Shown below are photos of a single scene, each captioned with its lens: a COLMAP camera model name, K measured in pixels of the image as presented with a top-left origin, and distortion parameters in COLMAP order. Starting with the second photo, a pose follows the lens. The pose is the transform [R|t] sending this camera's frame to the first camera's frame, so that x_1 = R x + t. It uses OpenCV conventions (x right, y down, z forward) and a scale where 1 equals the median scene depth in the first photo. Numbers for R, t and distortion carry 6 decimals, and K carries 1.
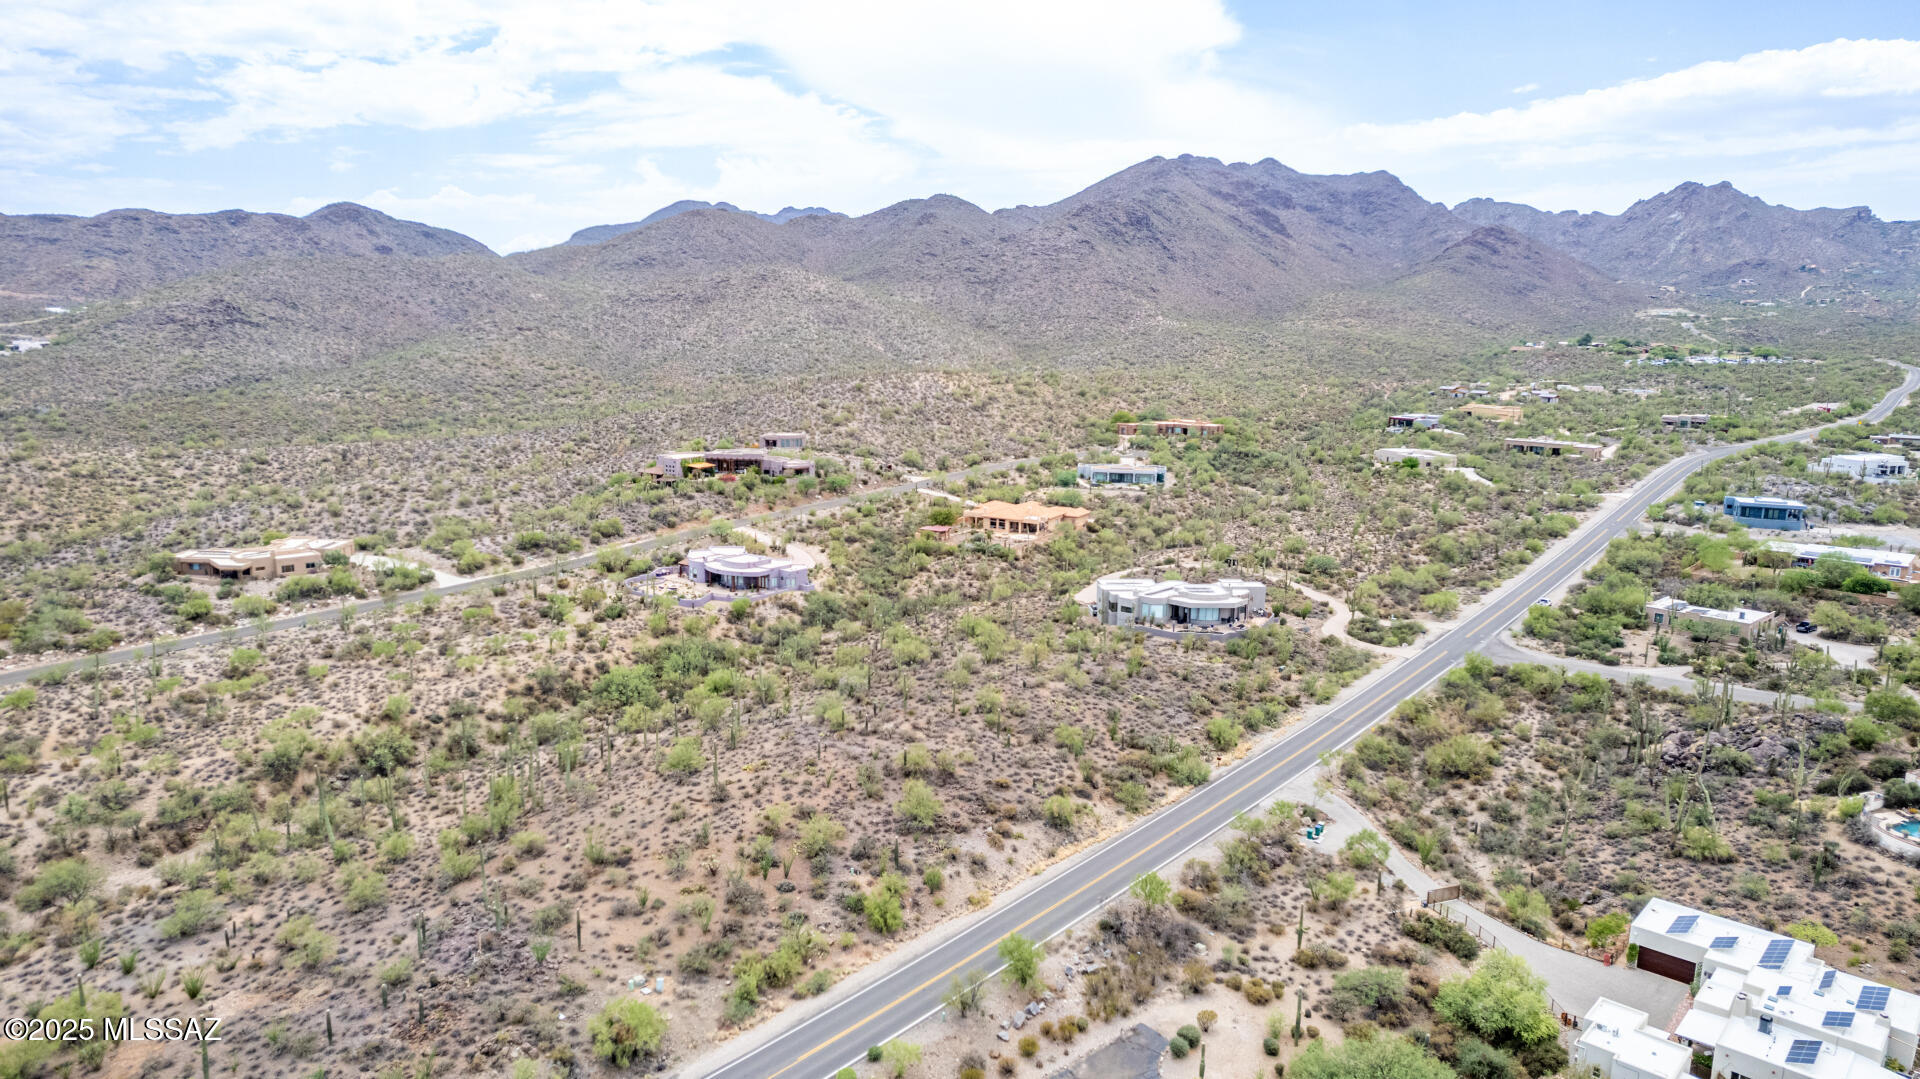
lens RADIAL K [[1231.1, 0, 960.0], [0, 1231.1, 539.5], [0, 0, 1]] dist [-0.079672, 0.070415]
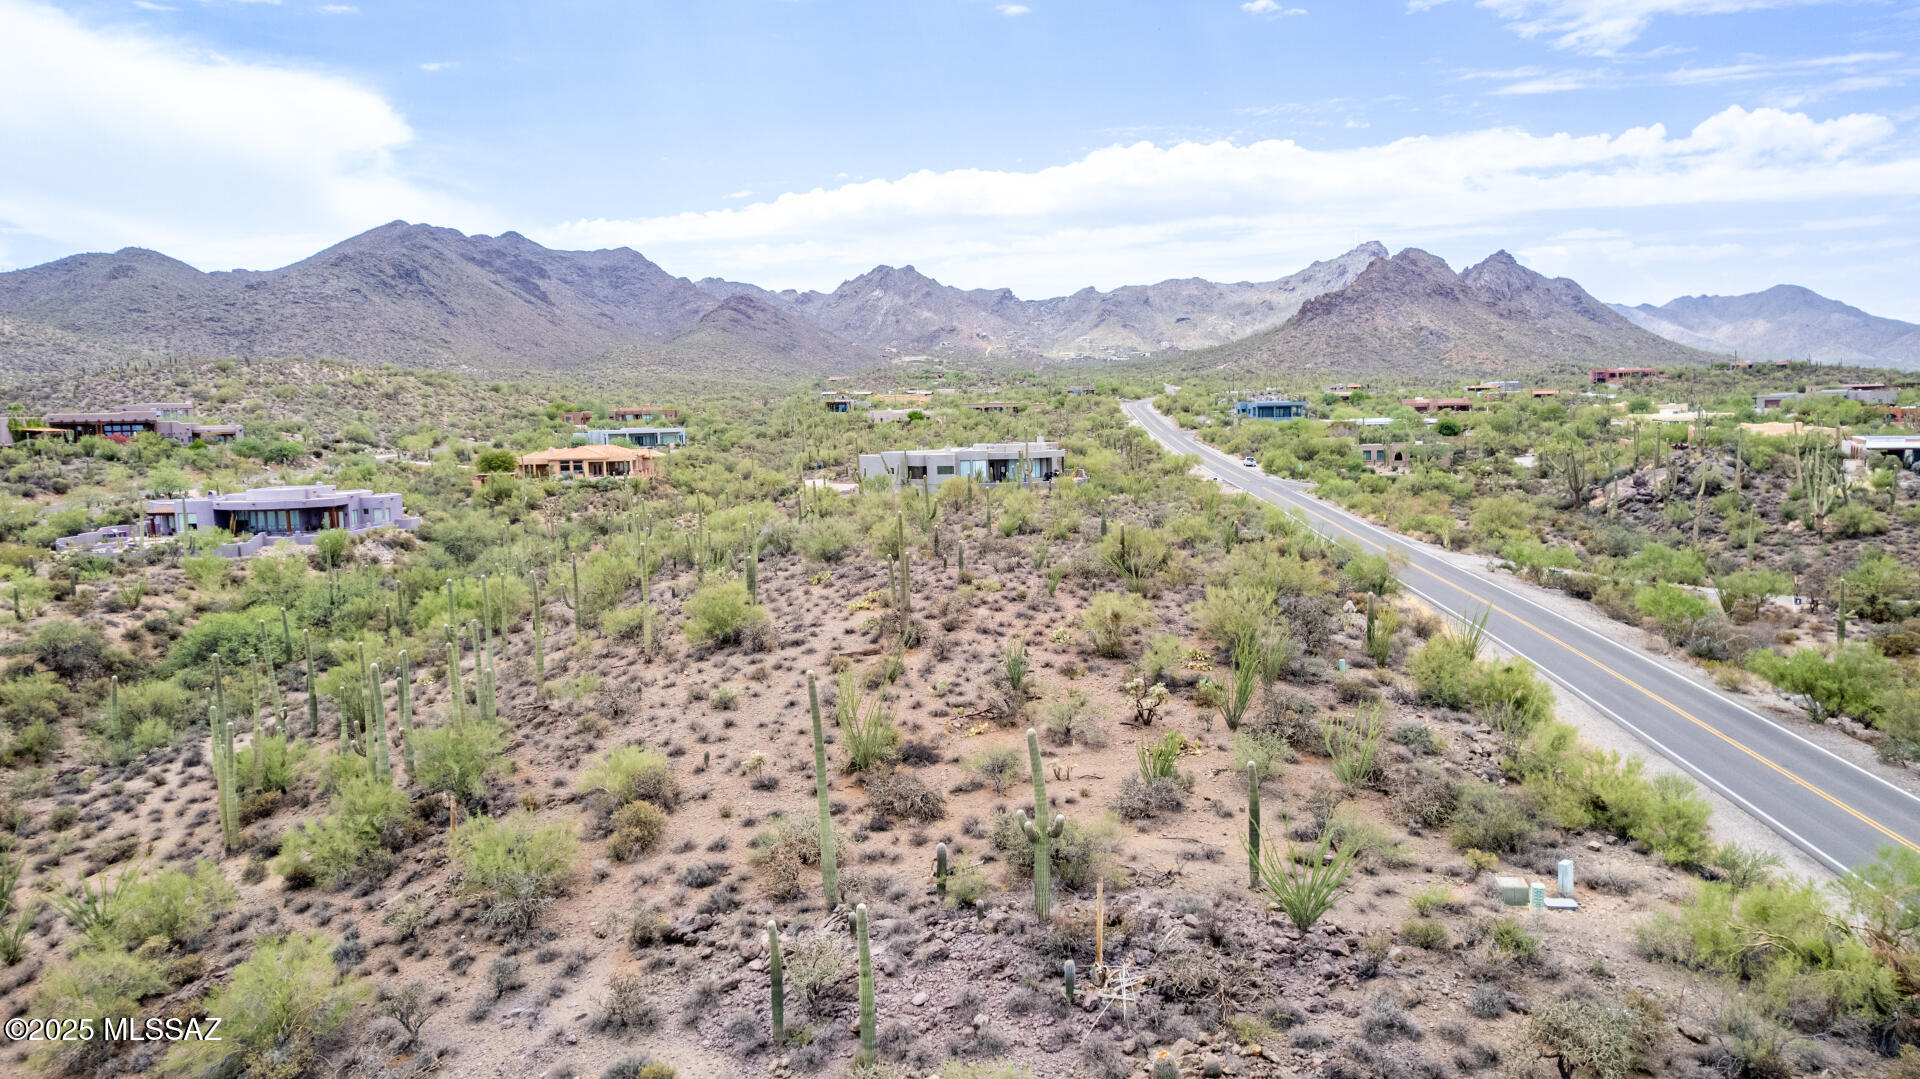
lens RADIAL K [[1219.5, 0, 960.0], [0, 1219.5, 539.5], [0, 0, 1]] dist [-0.077101, 0.065343]
pose [[0.819692, -0.098542, 0.564264, -0.179273], [0.138643, 0.989931, -0.028525, 0.077459], [-0.555772, 0.101613, 0.825102, 0.244299]]
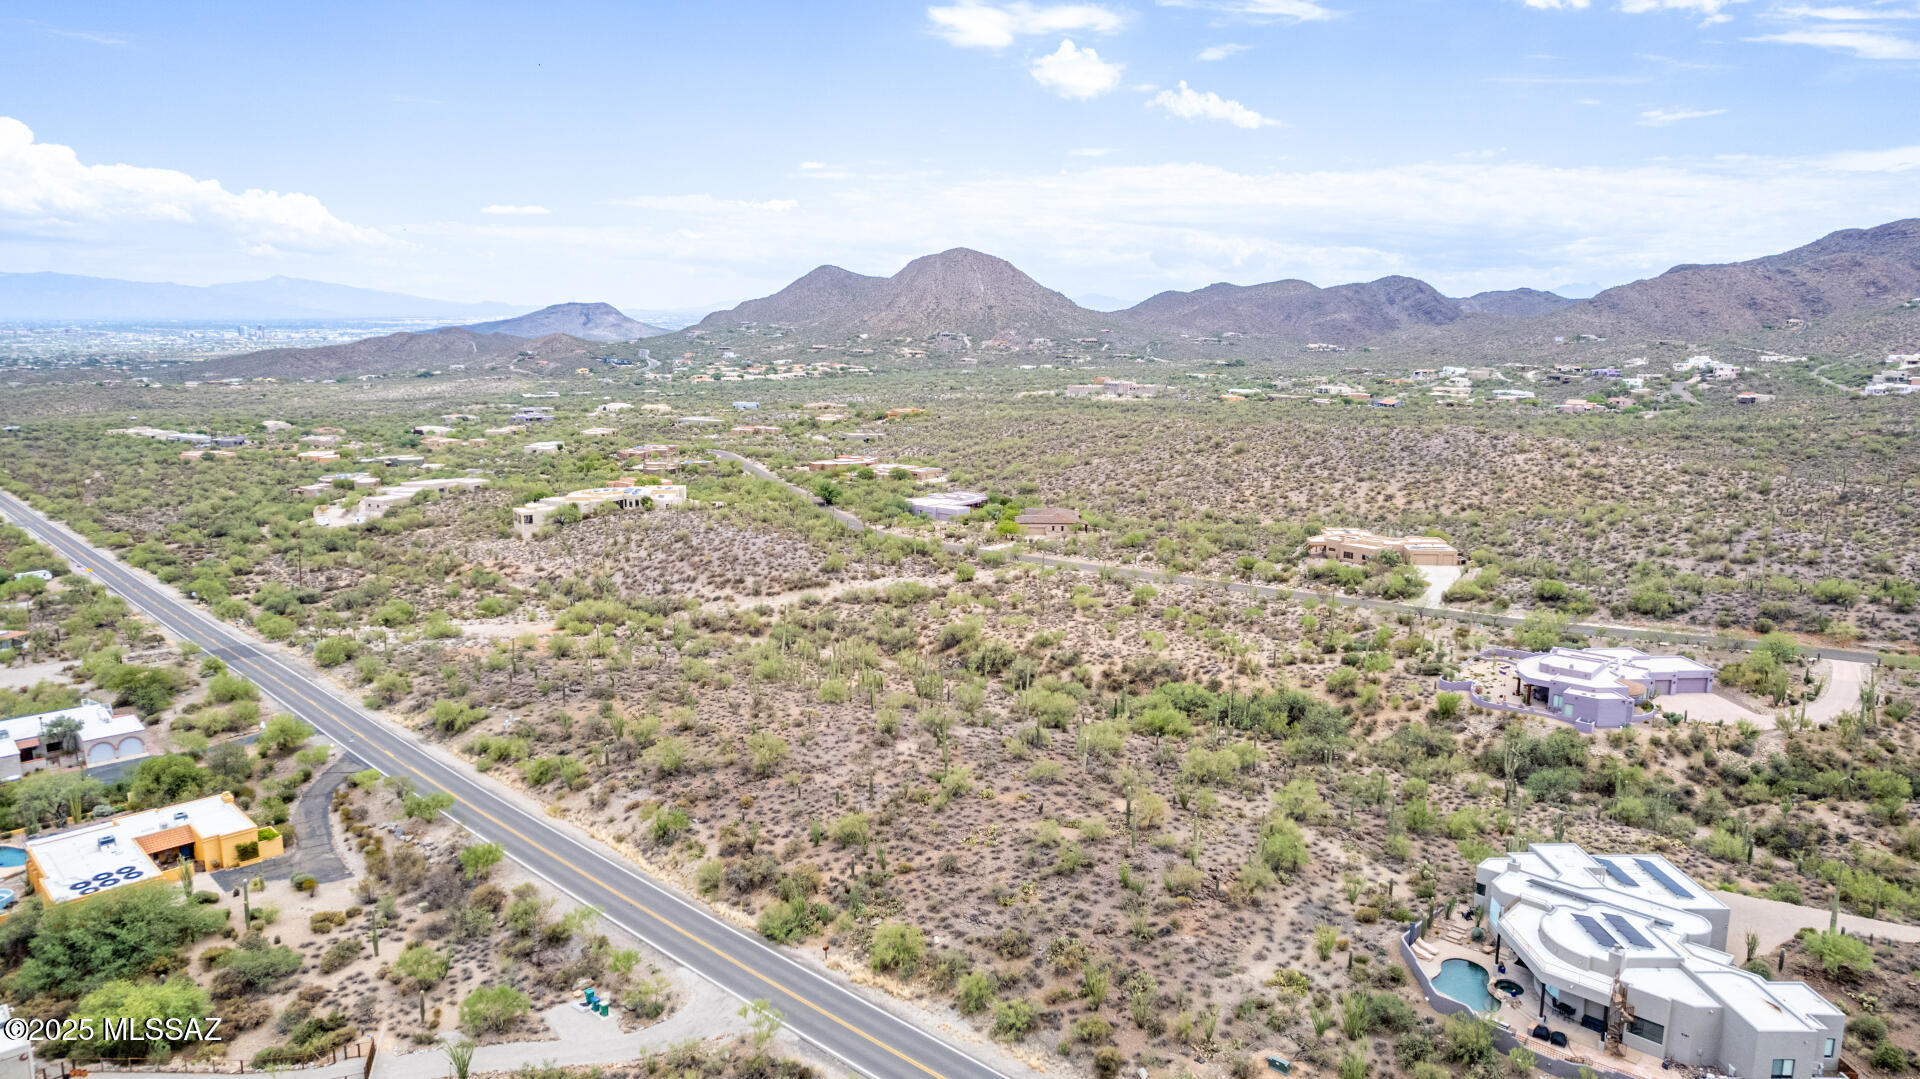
lens RADIAL K [[1234.1, 0, 958.7], [0, 1234.1, 534.4], [0, 0, 1]] dist [-0.080428, 0.073222]
pose [[-0.067839, 0.155825, -0.985452, 0.397469], [-0.180775, 0.969459, 0.165741, -0.081500], [0.981182, 0.189388, -0.037598, 0.494280]]
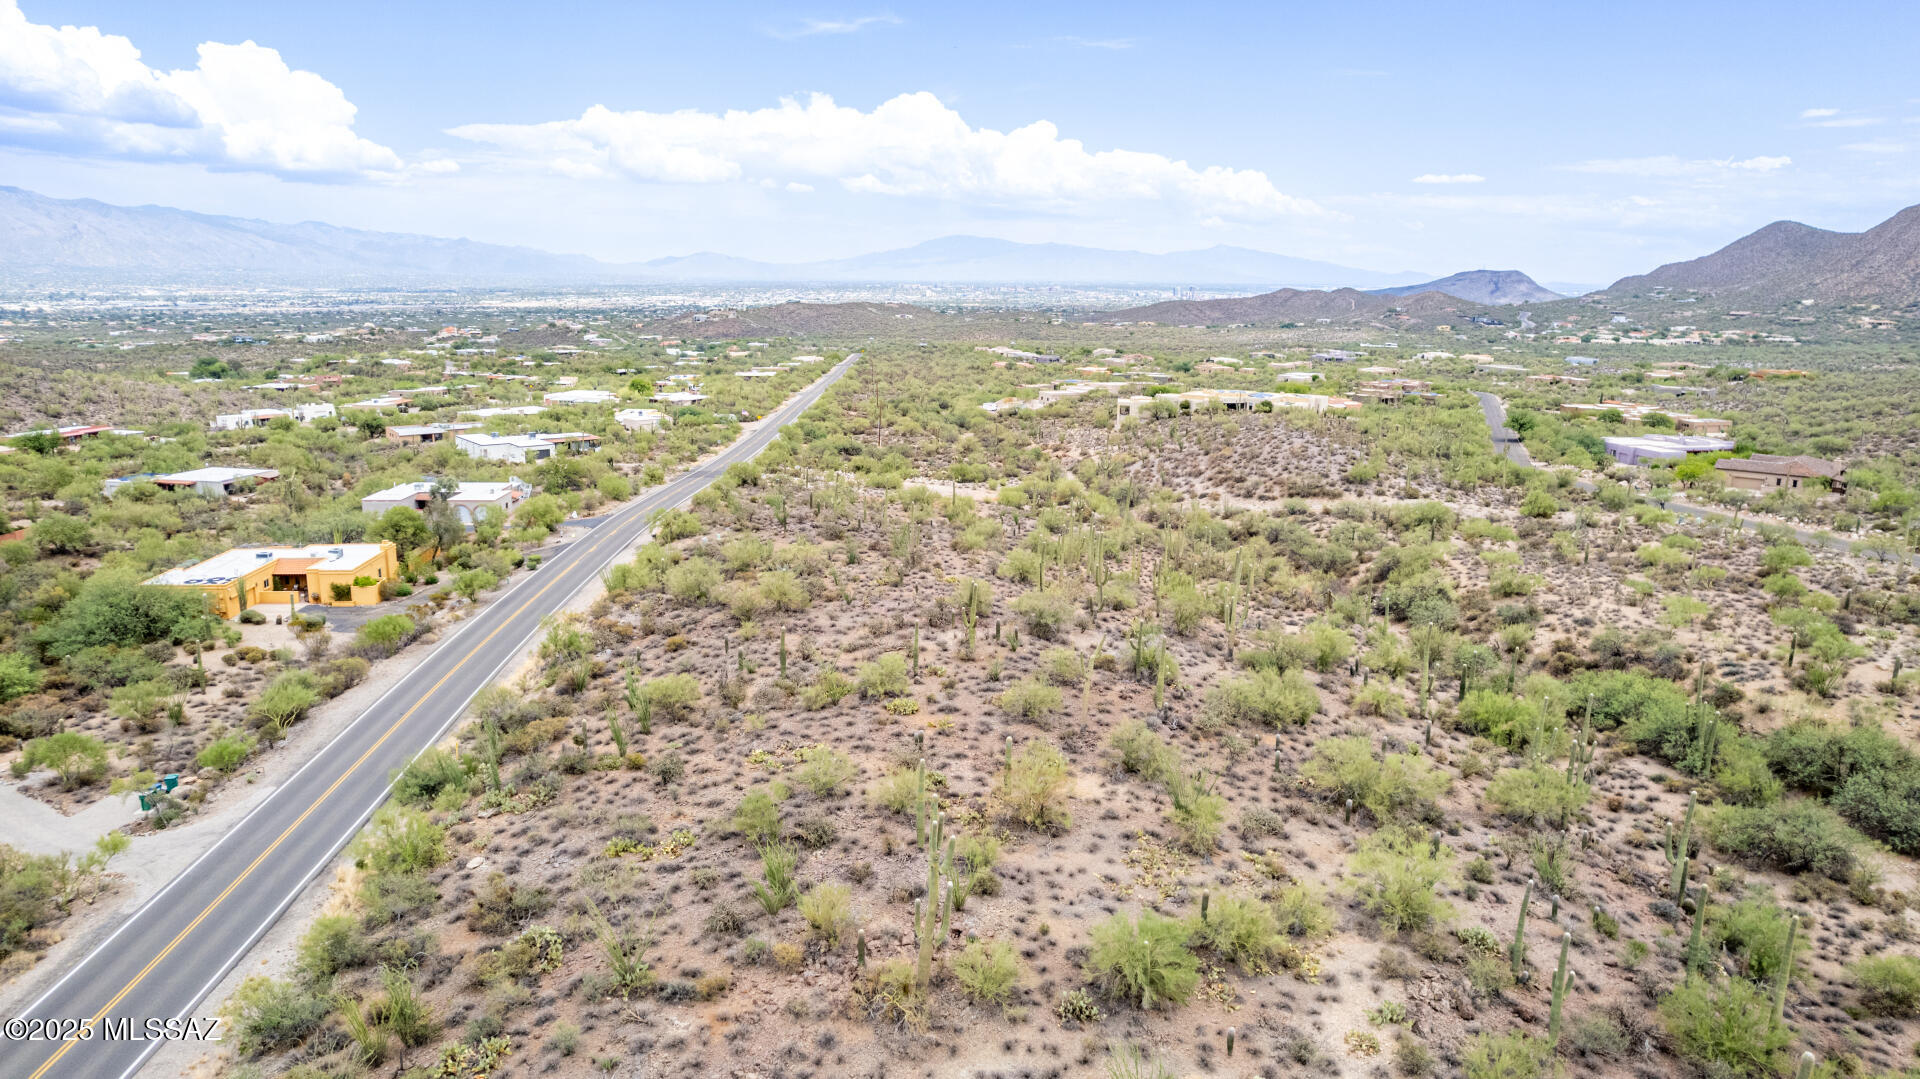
lens RADIAL K [[1231.1, 0, 960.0], [0, 1231.1, 539.5], [0, 0, 1]] dist [-0.079672, 0.070415]
pose [[-0.701105, 0.121410, -0.702646, 0.169872], [-0.150608, 0.937954, 0.312346, -0.040371], [0.696971, 0.324812, -0.639319, 0.652858]]
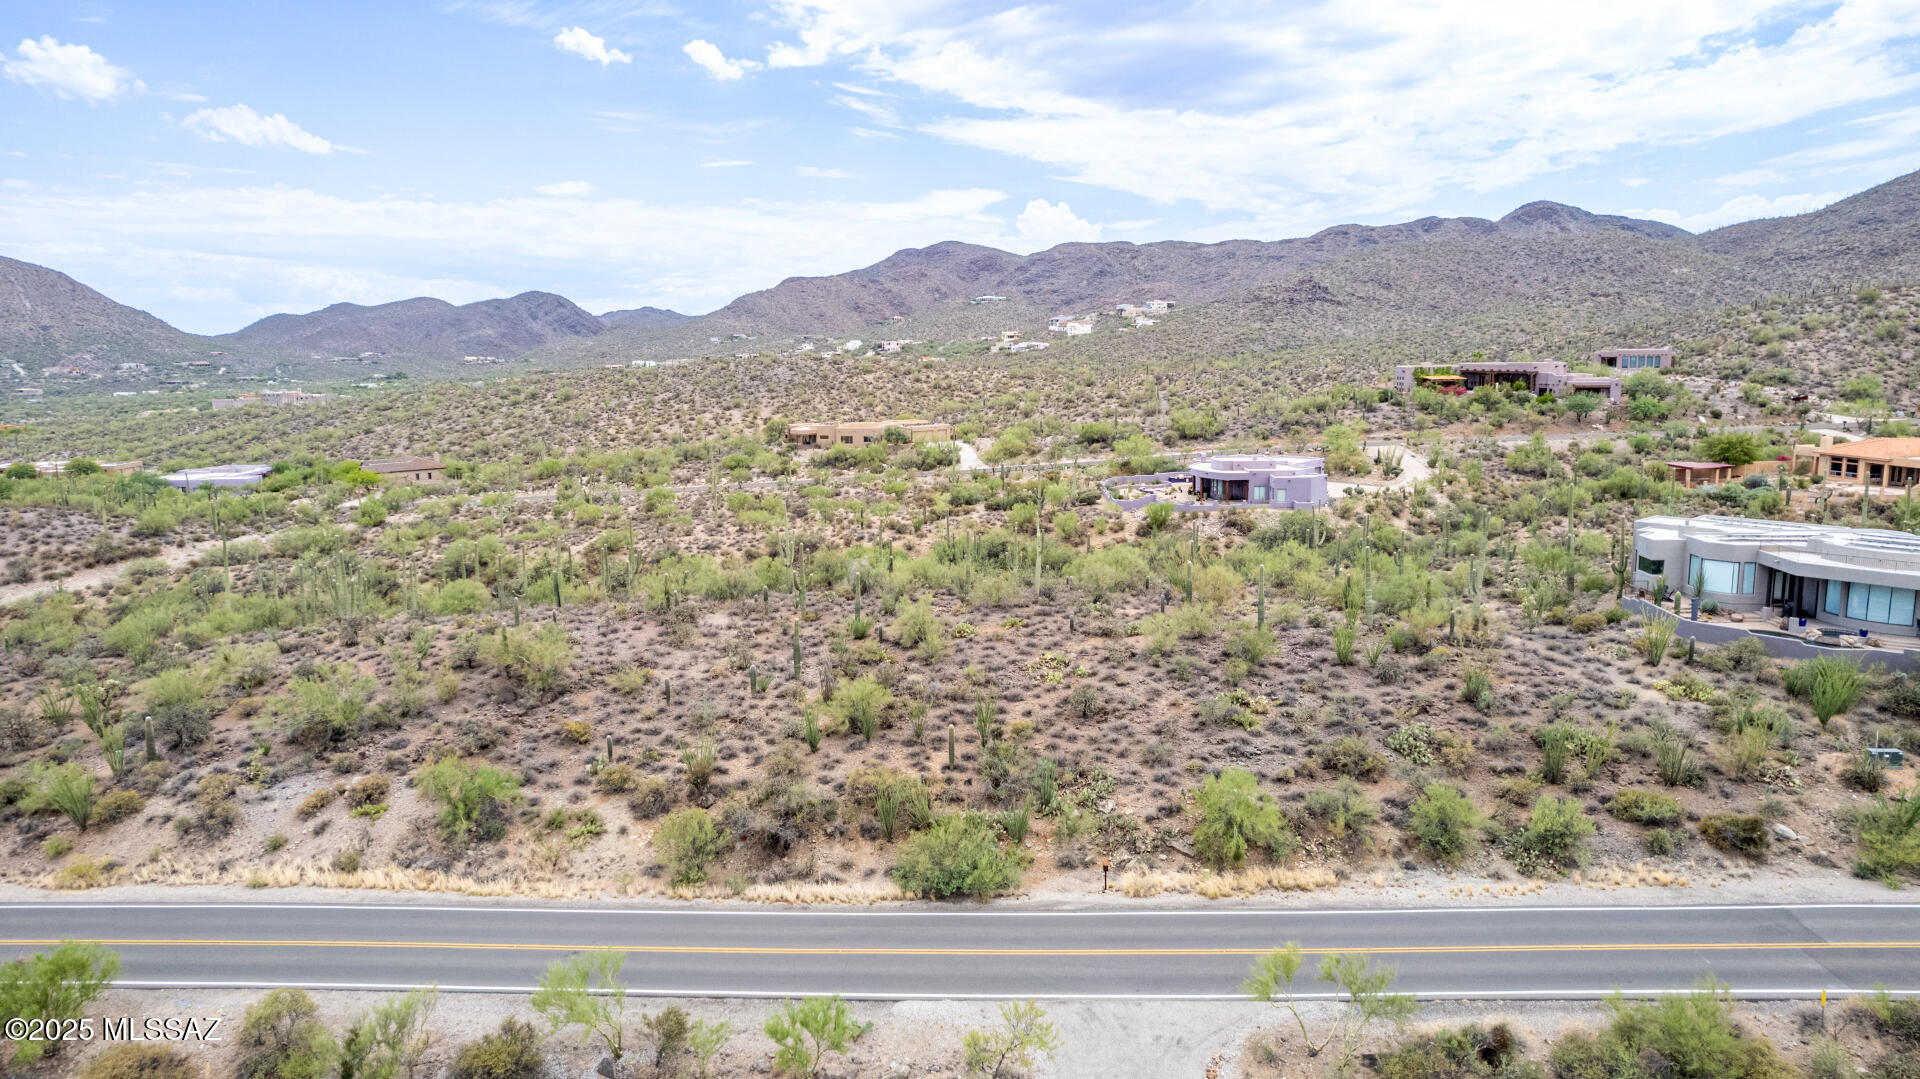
lens RADIAL K [[1234.1, 0, 958.7], [0, 1234.1, 534.4], [0, 0, 1]] dist [-0.080428, 0.073222]
pose [[0.580858, 0.097815, -0.808107, 0.213404], [-0.115072, 0.992651, 0.037441, 0.037132], [0.805830, 0.071242, 0.587845, 0.355929]]
